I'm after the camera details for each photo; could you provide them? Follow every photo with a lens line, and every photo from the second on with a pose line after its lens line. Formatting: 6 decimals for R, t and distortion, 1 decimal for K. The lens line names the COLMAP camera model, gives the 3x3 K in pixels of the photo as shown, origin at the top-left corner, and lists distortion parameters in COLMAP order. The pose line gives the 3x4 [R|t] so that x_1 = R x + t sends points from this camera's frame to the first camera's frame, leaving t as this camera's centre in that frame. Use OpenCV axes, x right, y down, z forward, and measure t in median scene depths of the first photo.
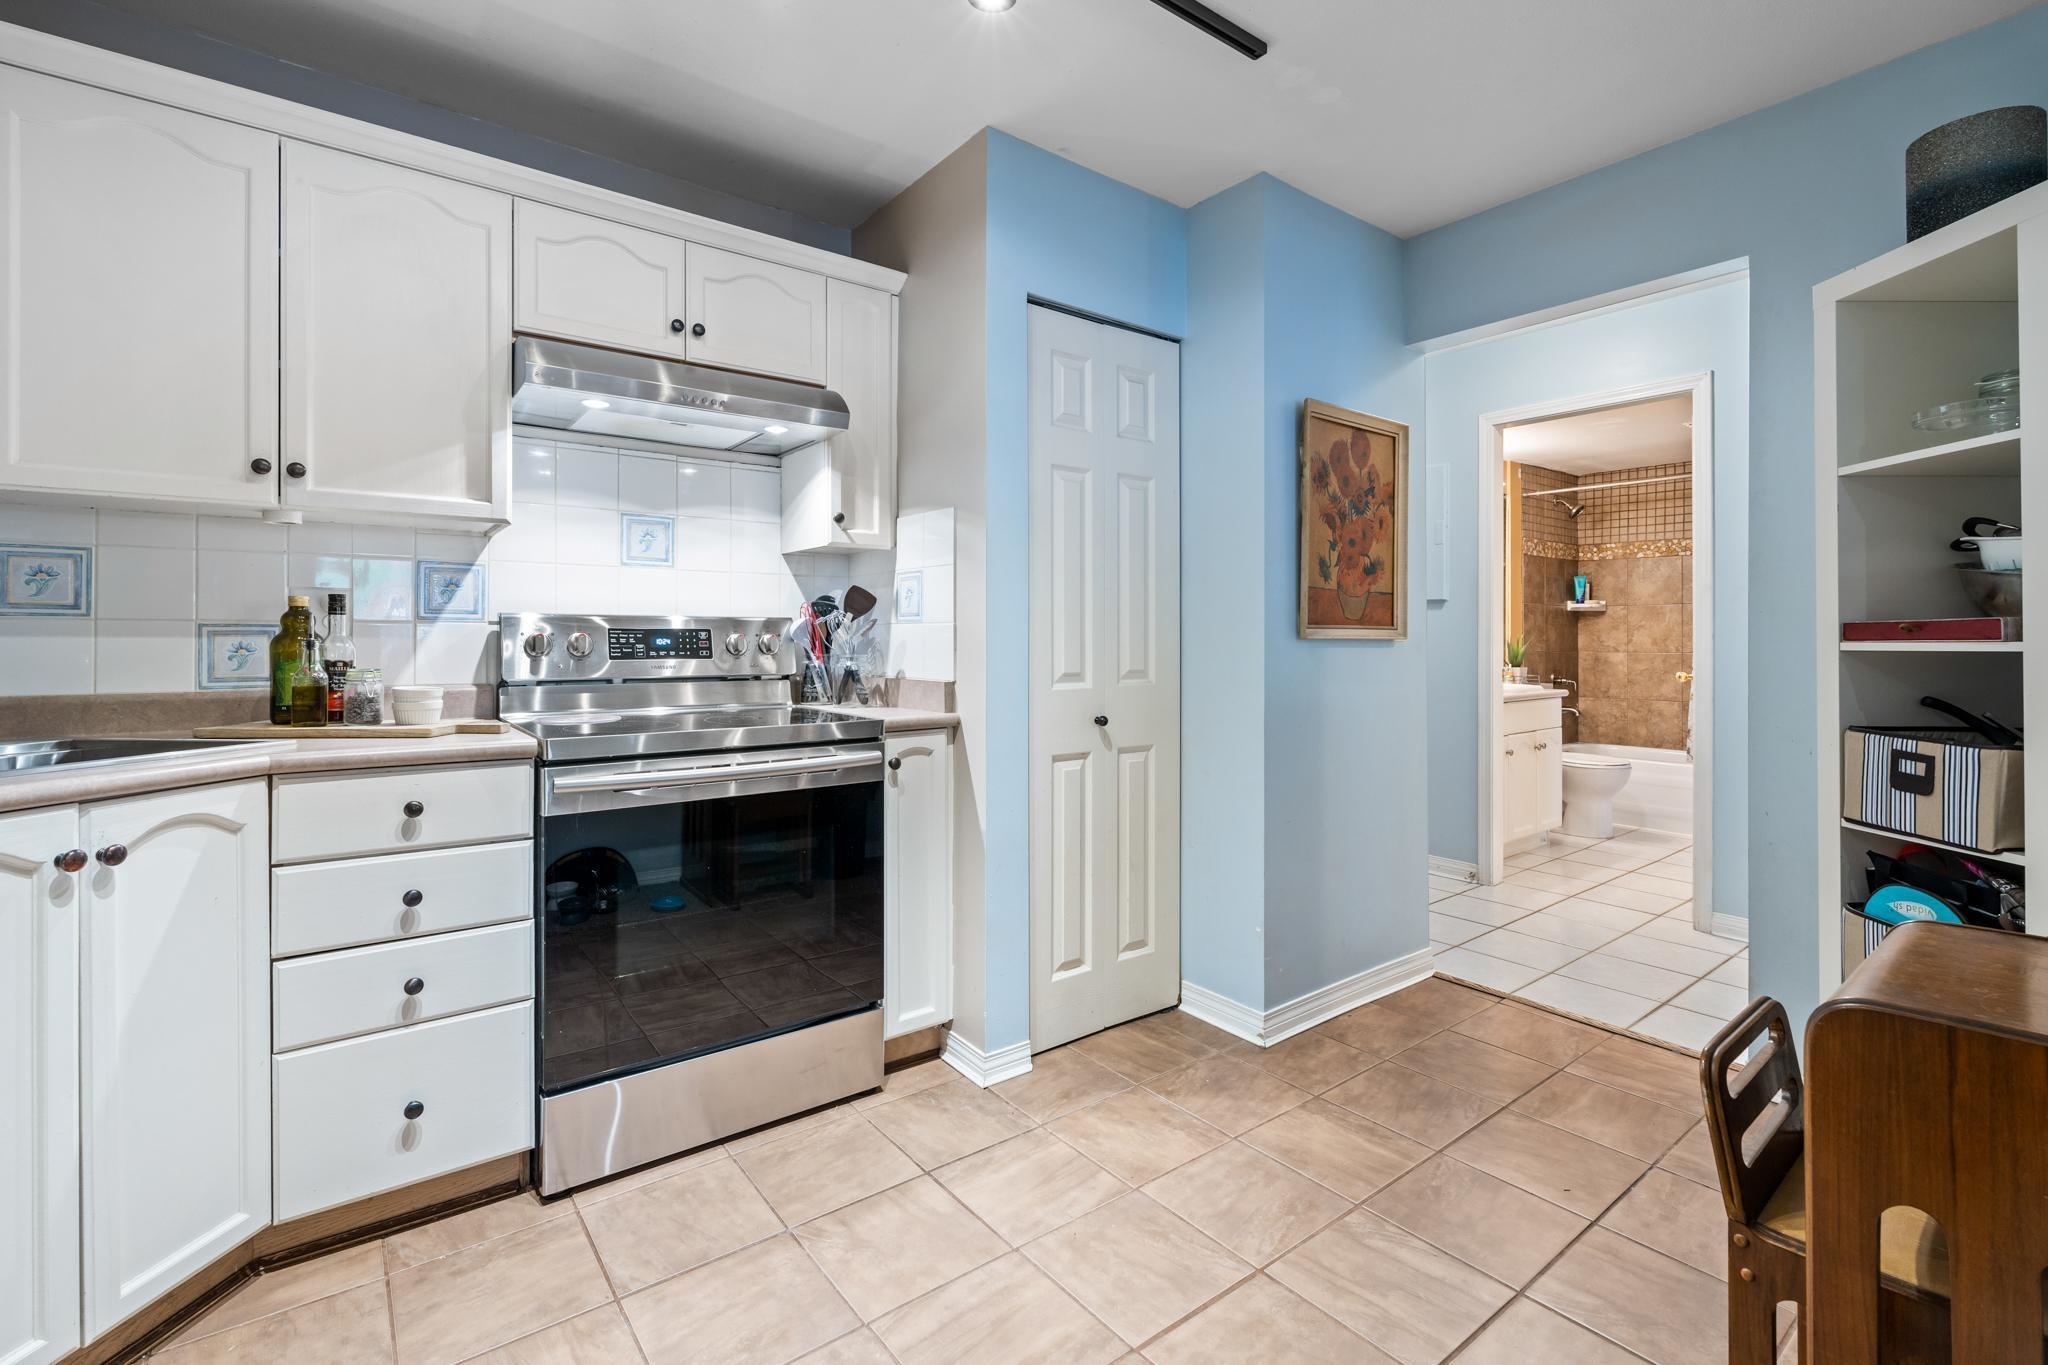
lens RADIAL K [[919.2, 0, 1019.1], [0, 919.2, 638.4], [0, 0, 1]] dist [0.002332, 0.000503]
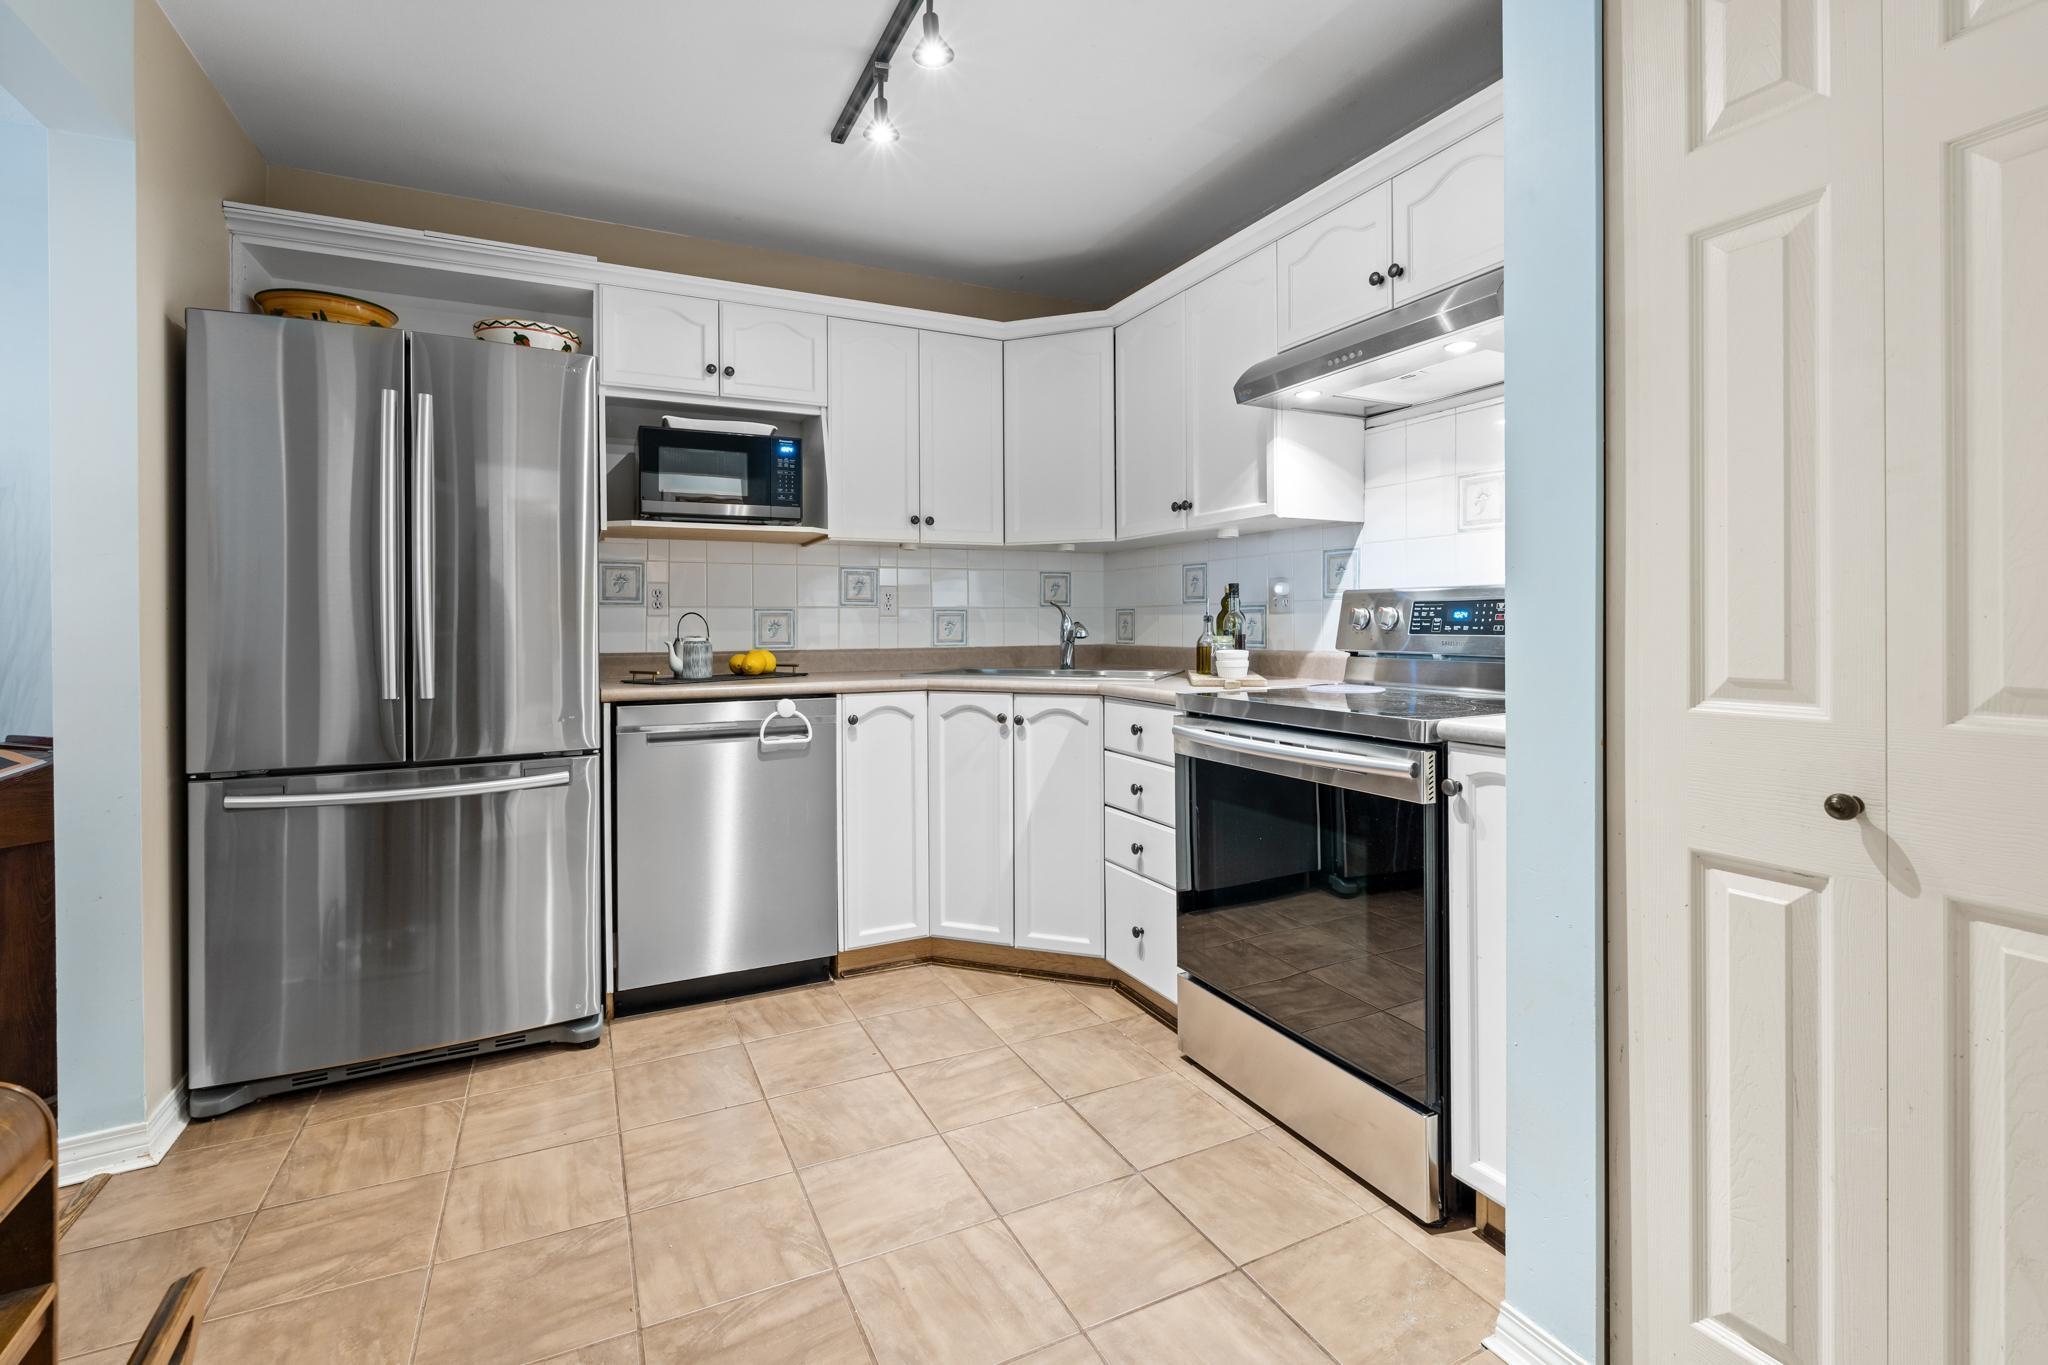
lens RADIAL K [[920.7, 0, 1028.2], [0, 920.7, 623.0], [0, 0, 1]] dist [-0.000699, 0.000359]
pose [[-0.186609, 0.002472, -0.982431, 0.783991], [0.008298, 0.999965, 0.000940, 0.009871], [0.982399, -0.007976, -0.186623, 1.044278]]
